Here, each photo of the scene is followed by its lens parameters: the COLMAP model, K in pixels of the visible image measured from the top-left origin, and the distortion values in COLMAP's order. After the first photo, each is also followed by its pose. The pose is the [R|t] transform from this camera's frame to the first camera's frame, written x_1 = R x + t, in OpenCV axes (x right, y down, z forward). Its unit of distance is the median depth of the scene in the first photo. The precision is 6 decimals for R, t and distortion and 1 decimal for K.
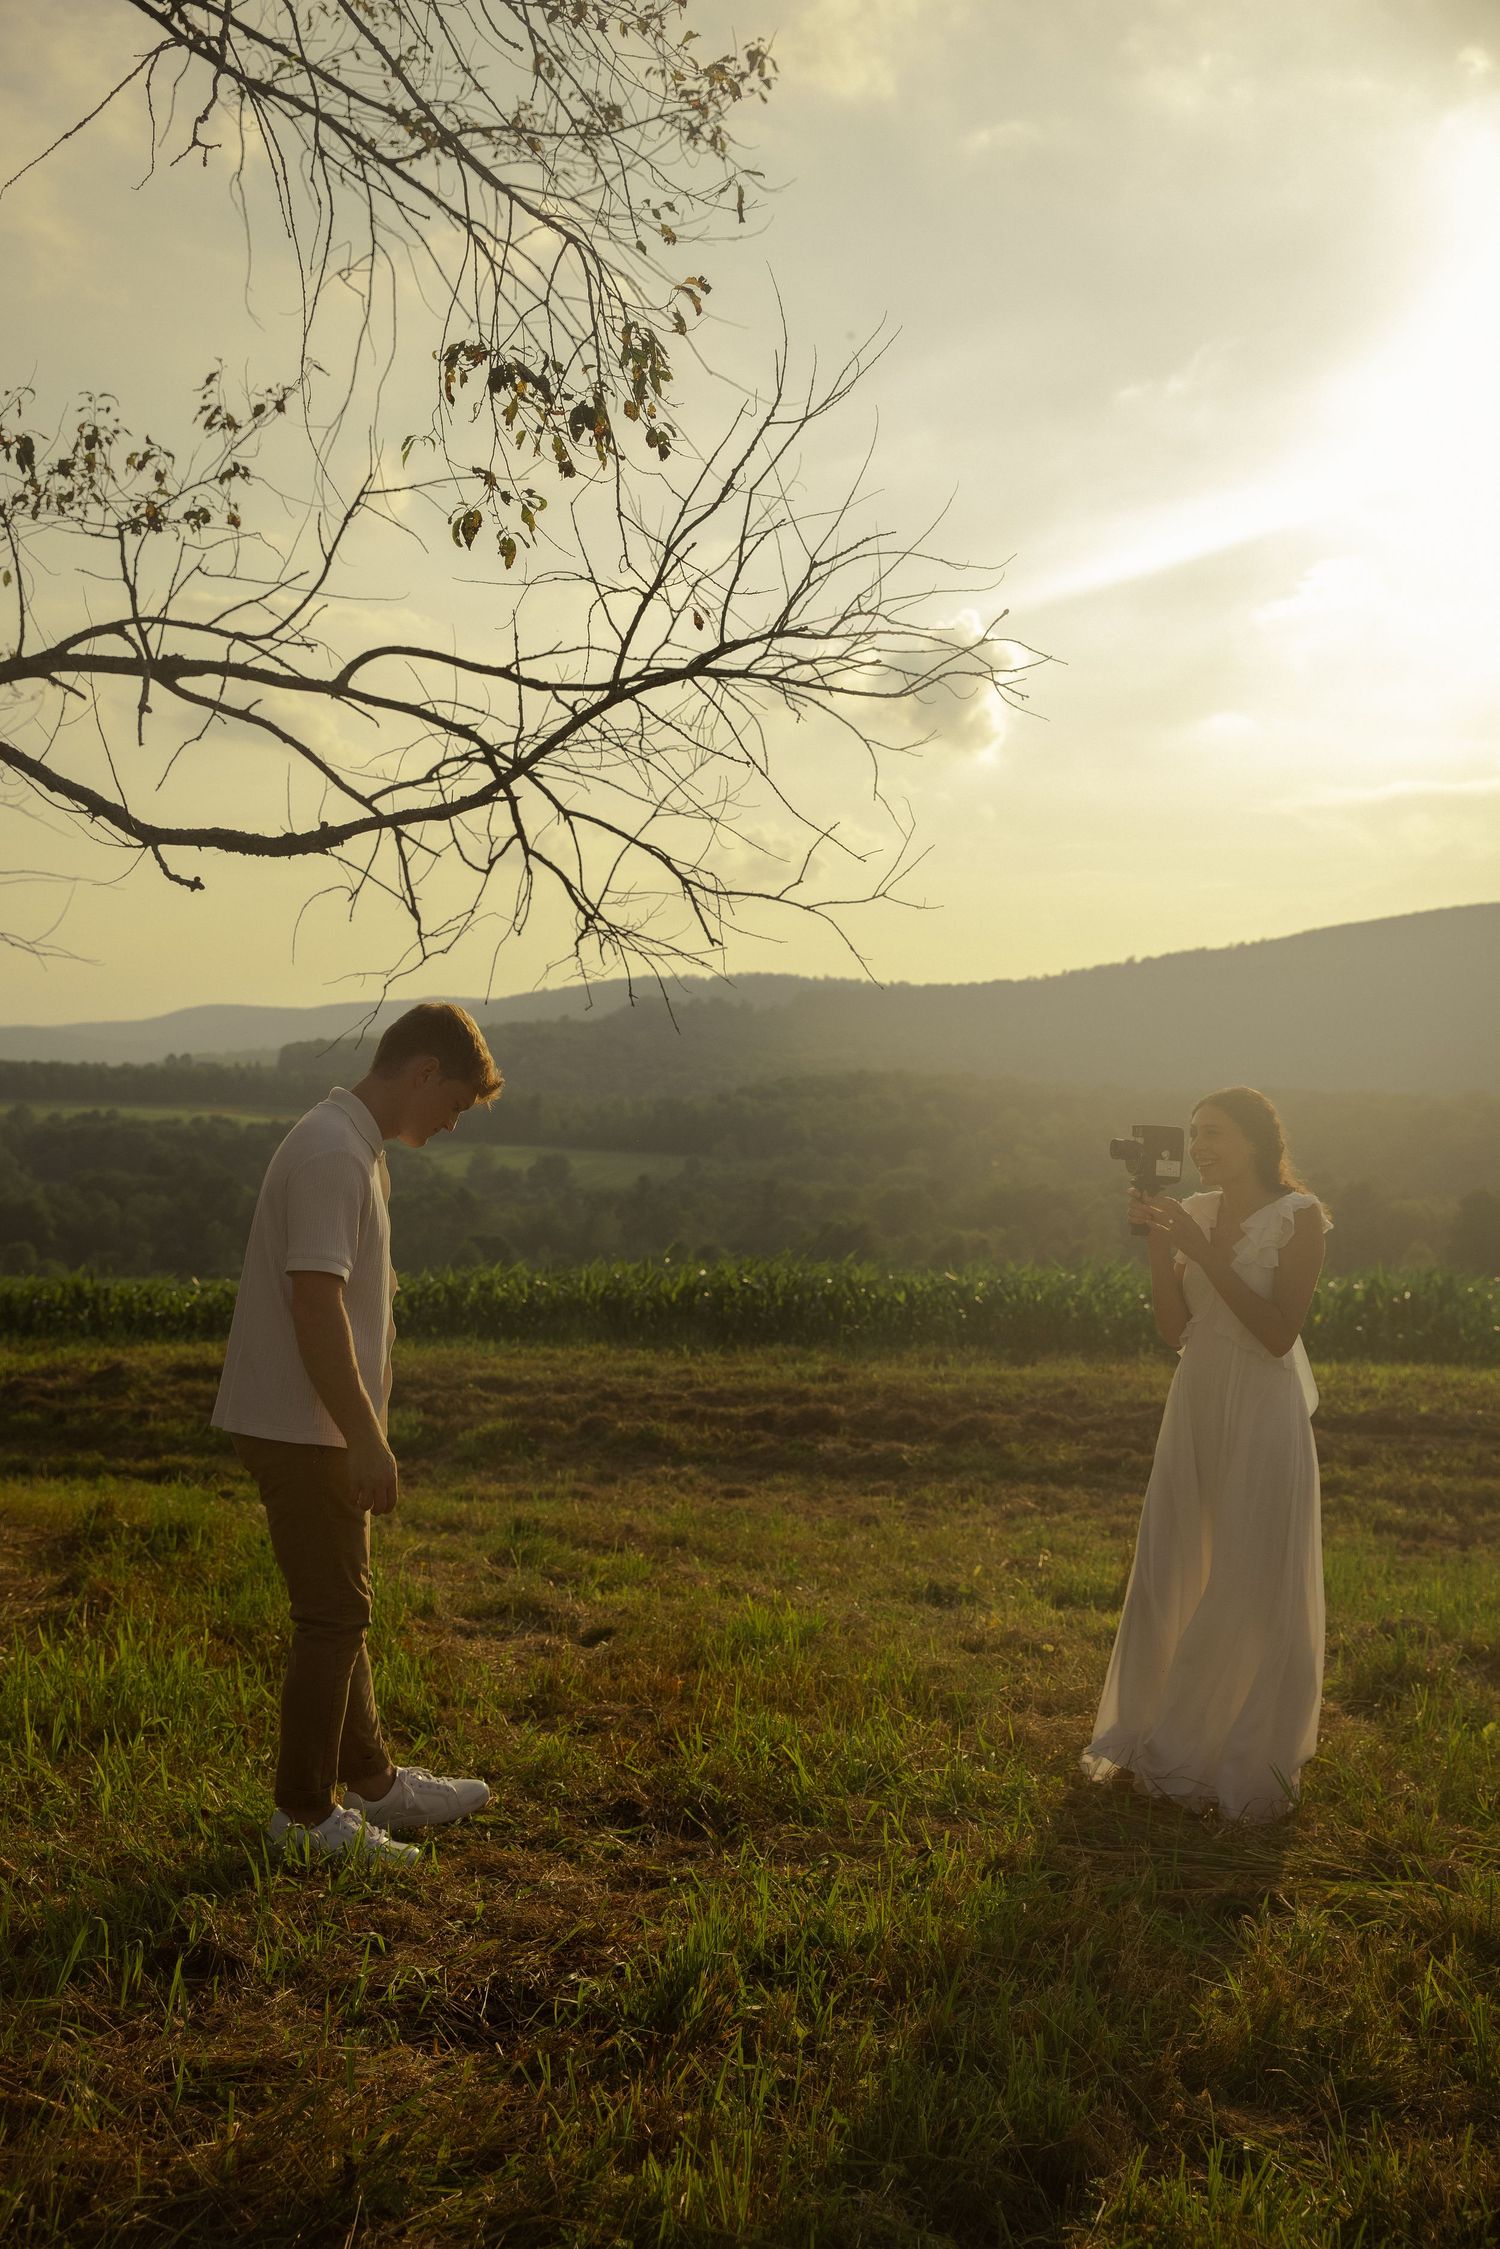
lens RADIAL K [[2496.3, 0, 748.0], [0, 2496.3, 1123.7], [0, 0, 1]] dist [-0.011513, -0.004104]
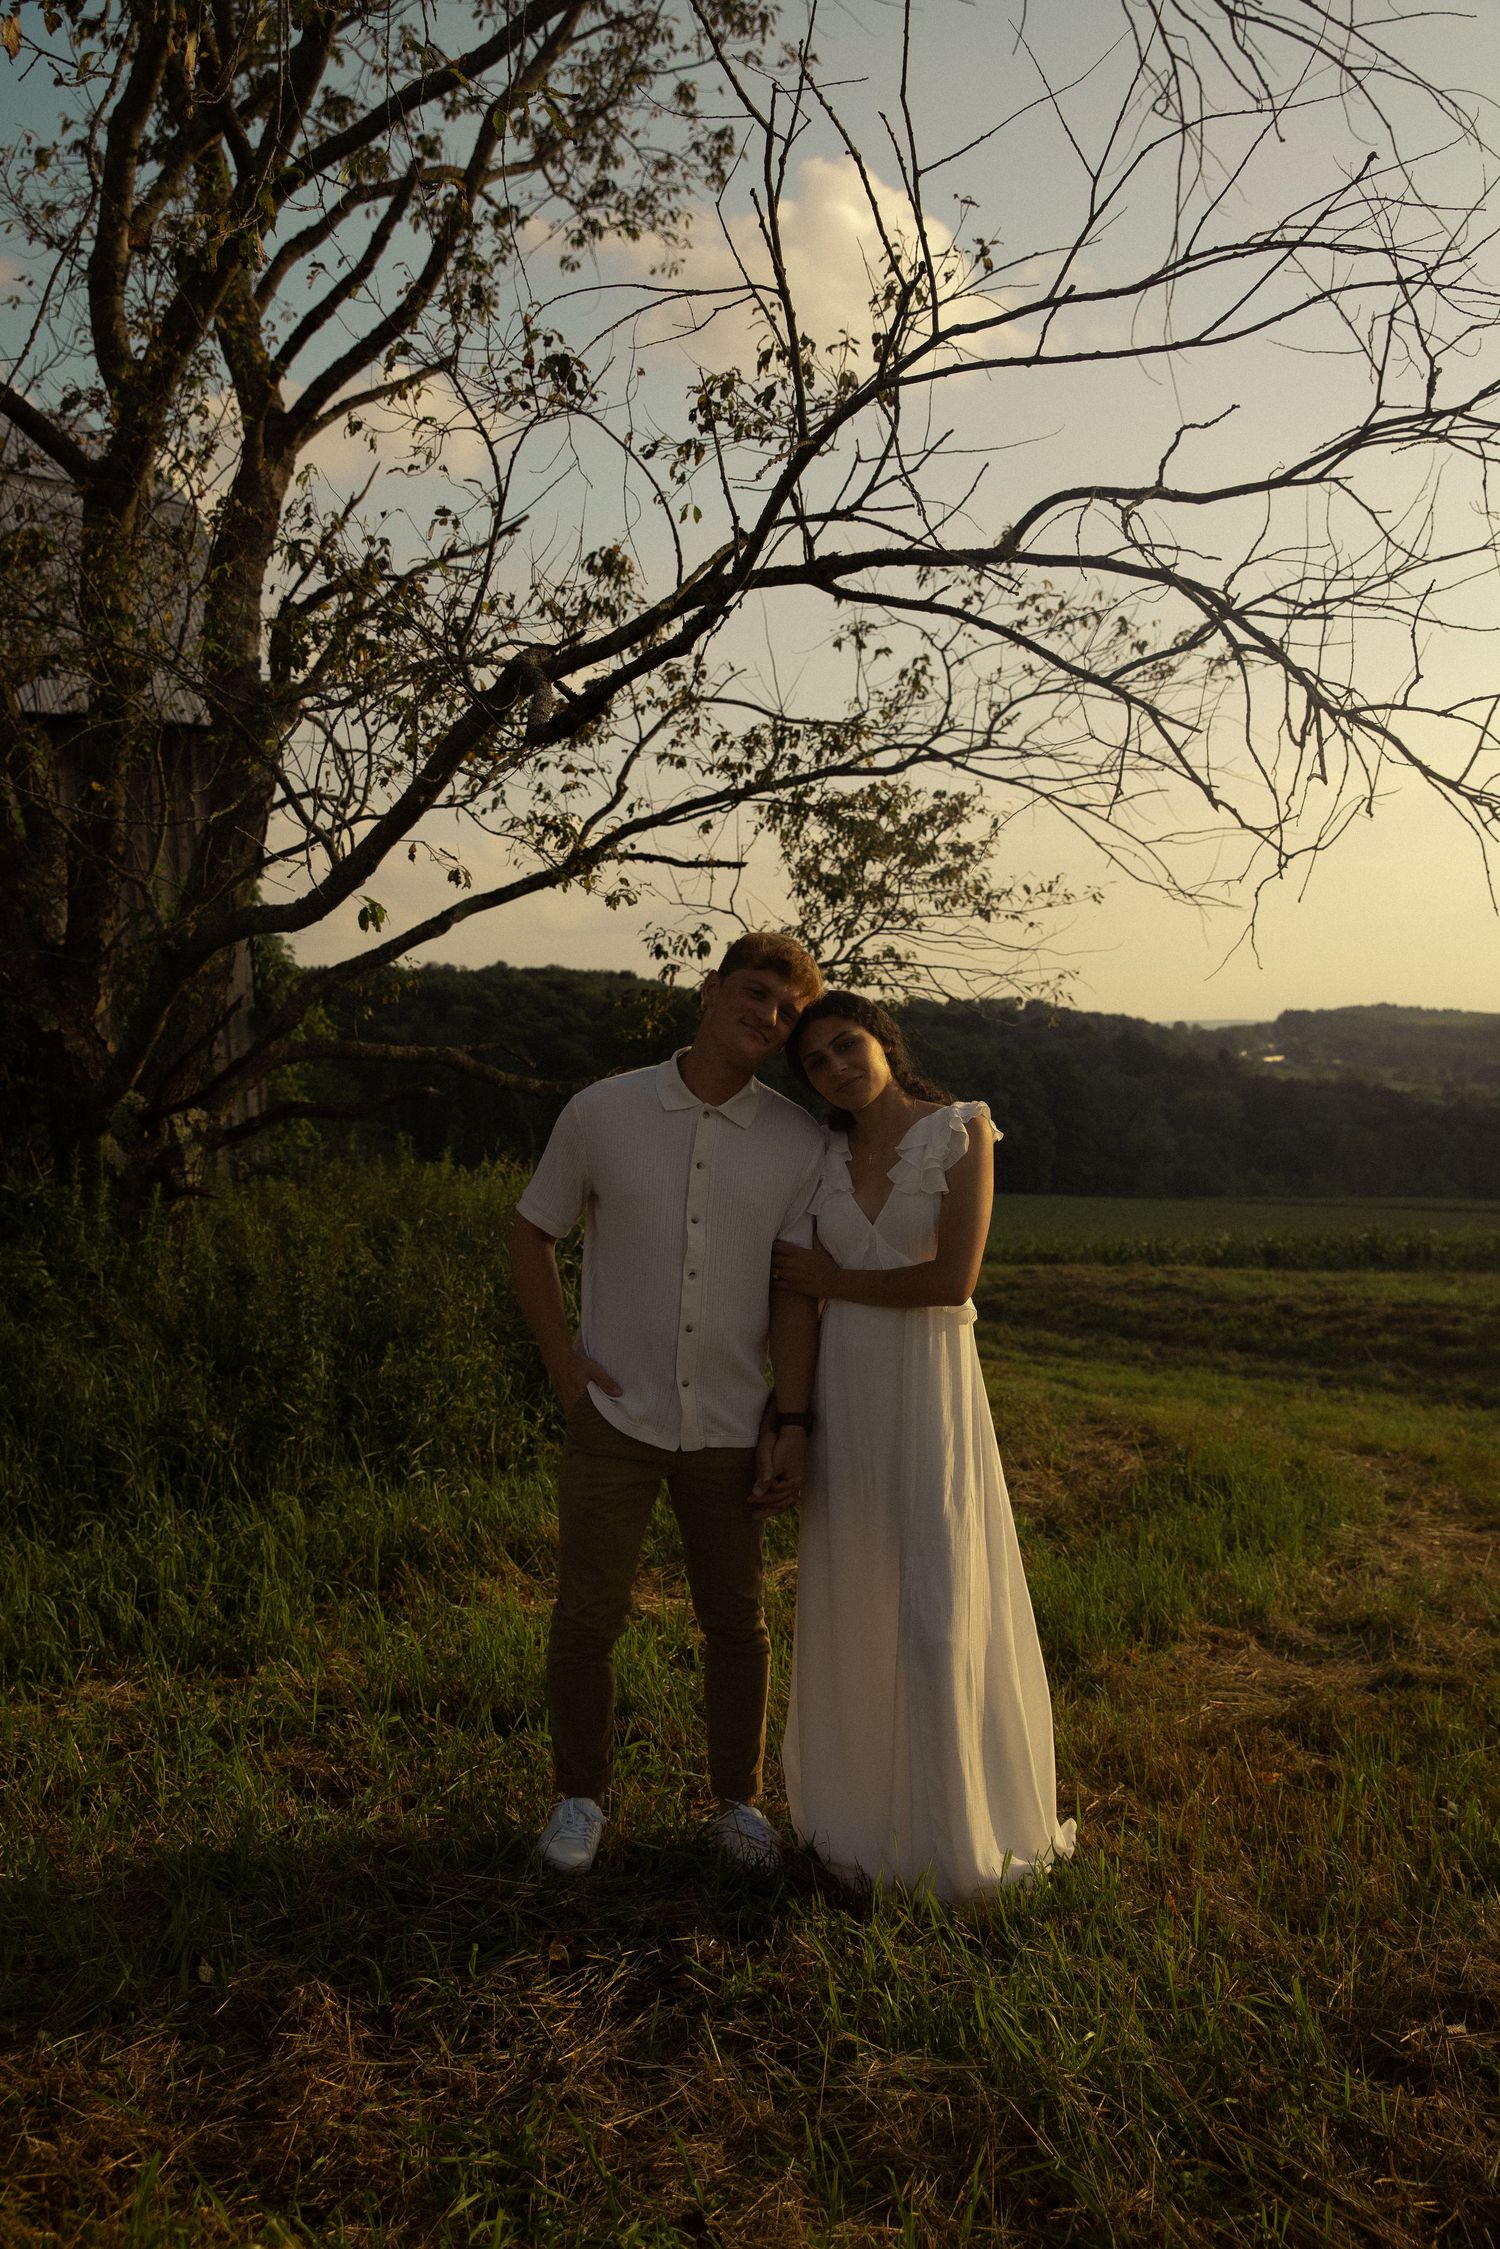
lens RADIAL K [[2033.3, 0, 753.3], [0, 2033.3, 1088.4], [0, 0, 1]] dist [-0.005206, 0.006083]
pose [[0.709374, -0.030569, -0.704169, 0.113856], [0.029755, 0.999467, -0.013414, 0.008731], [0.704204, -0.011437, 0.709906, 0.177588]]
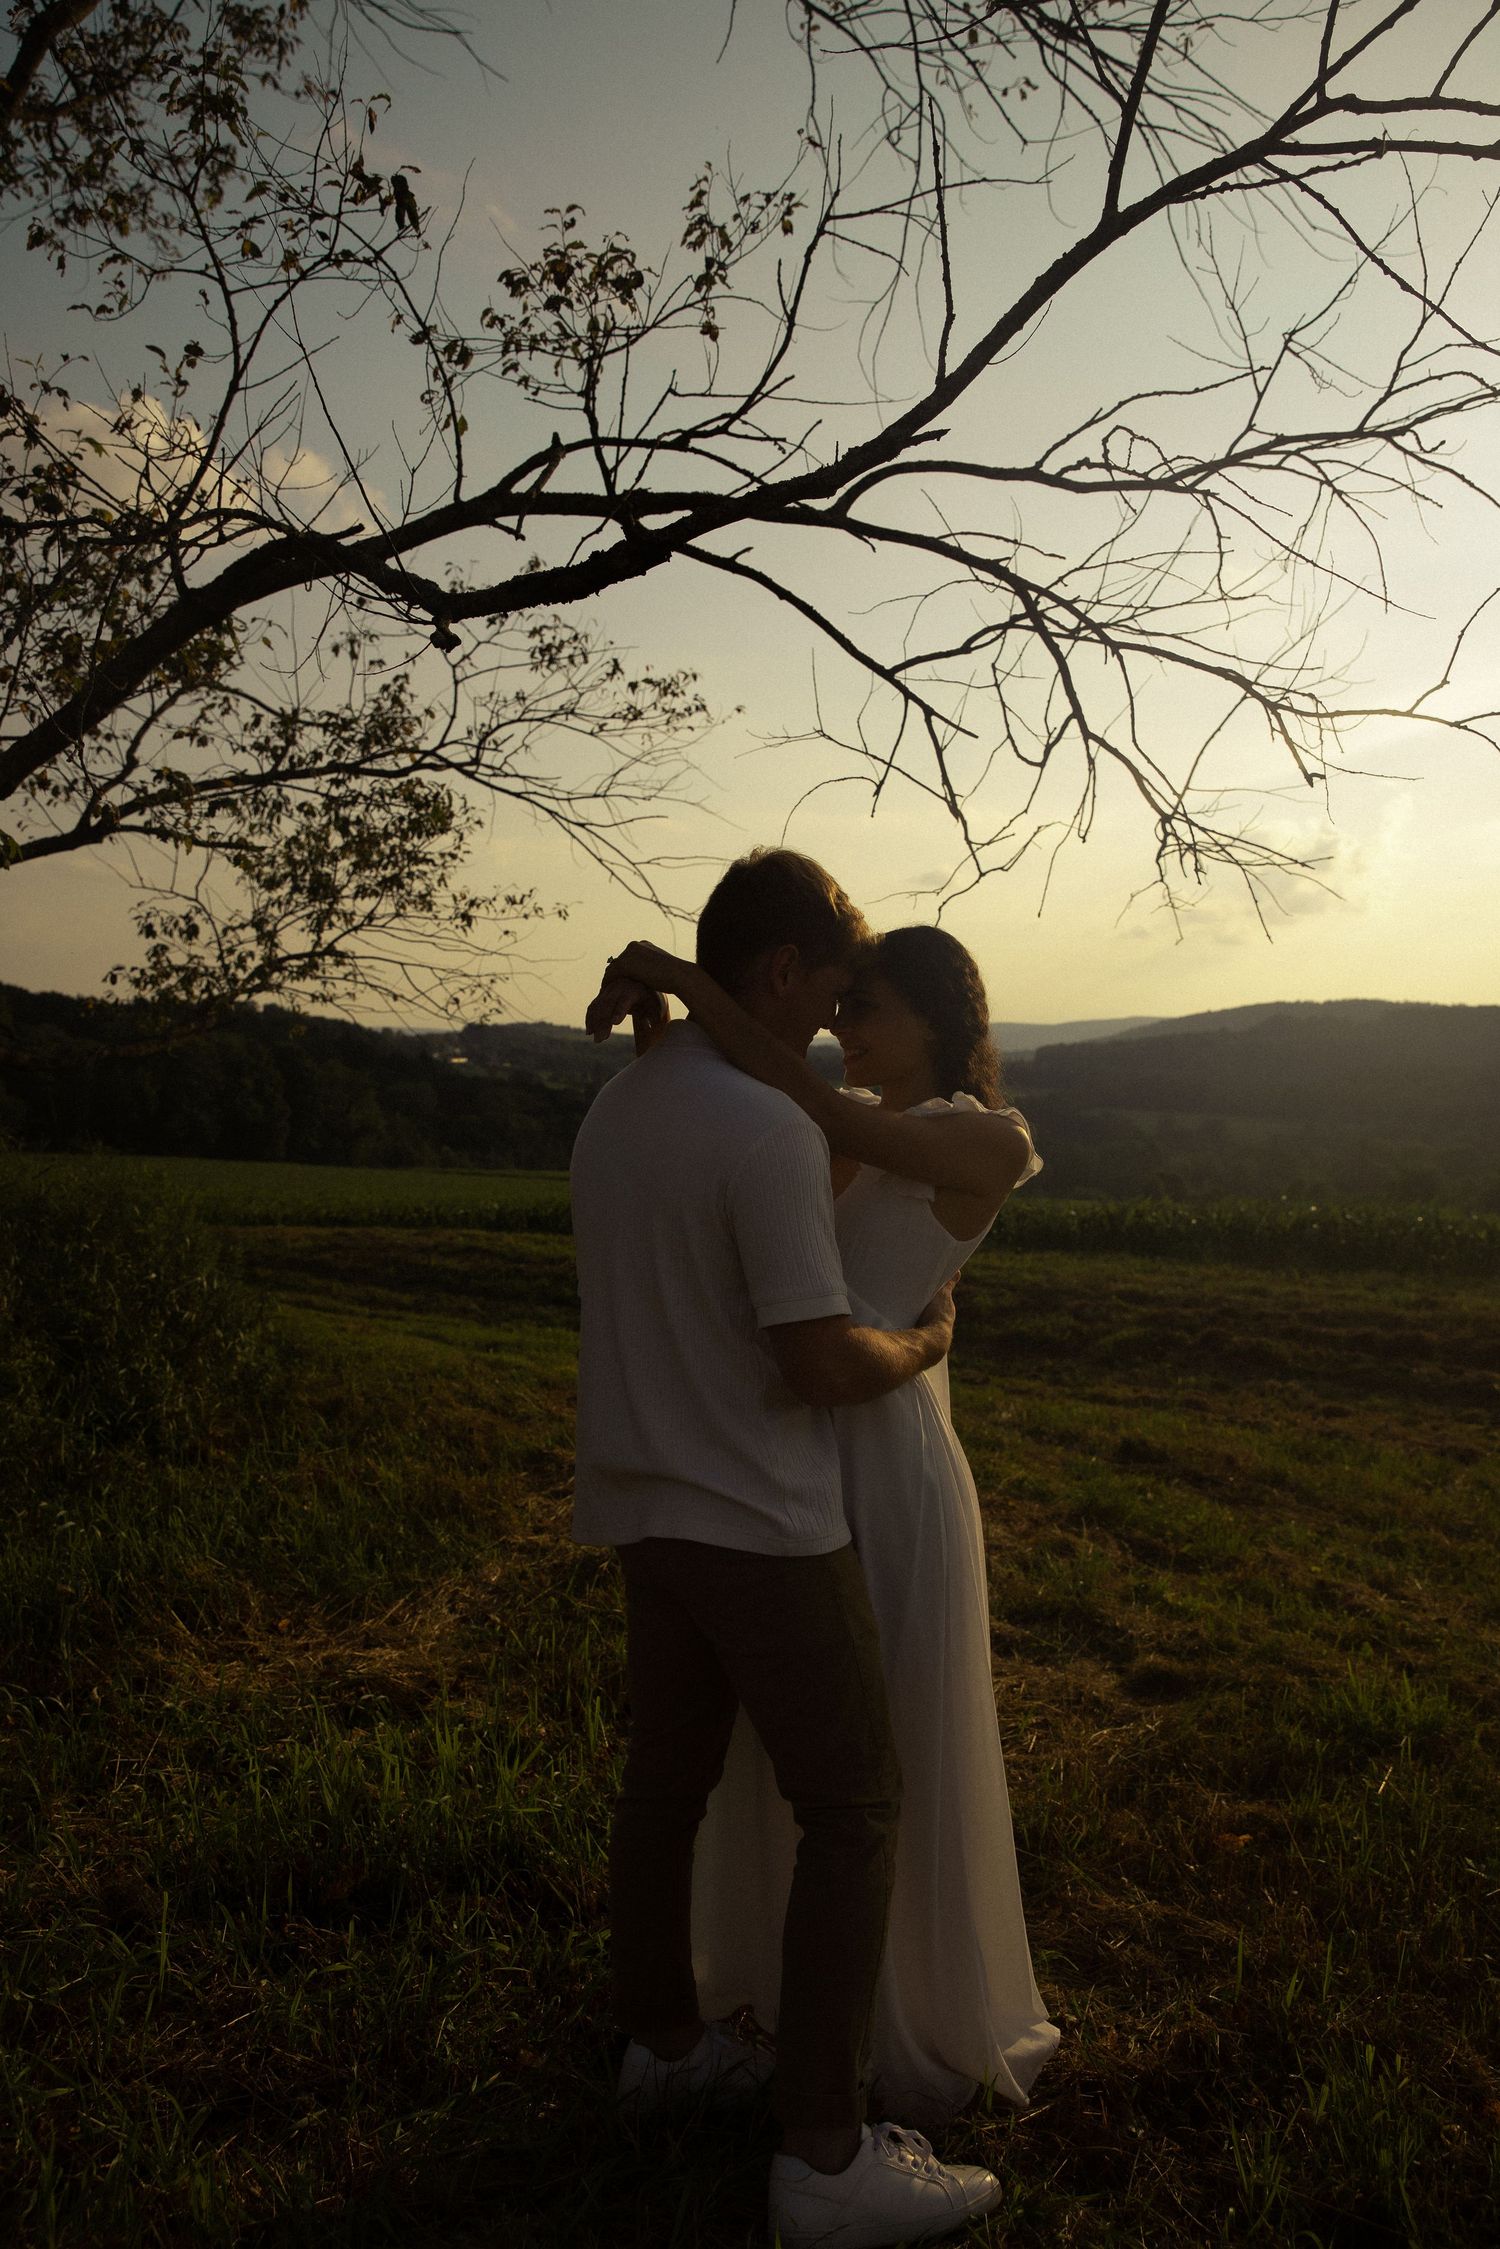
lens RADIAL K [[1621.3, 0, 747.0], [0, 1621.3, 1109.6], [0, 0, 1]] dist [-0.102168, 0.101928]
pose [[0.936014, 0.010134, -0.351817, -0.001360], [-0.007460, 0.999932, 0.008955, 0.006668], [0.351883, -0.005757, 0.936026, 0.206056]]
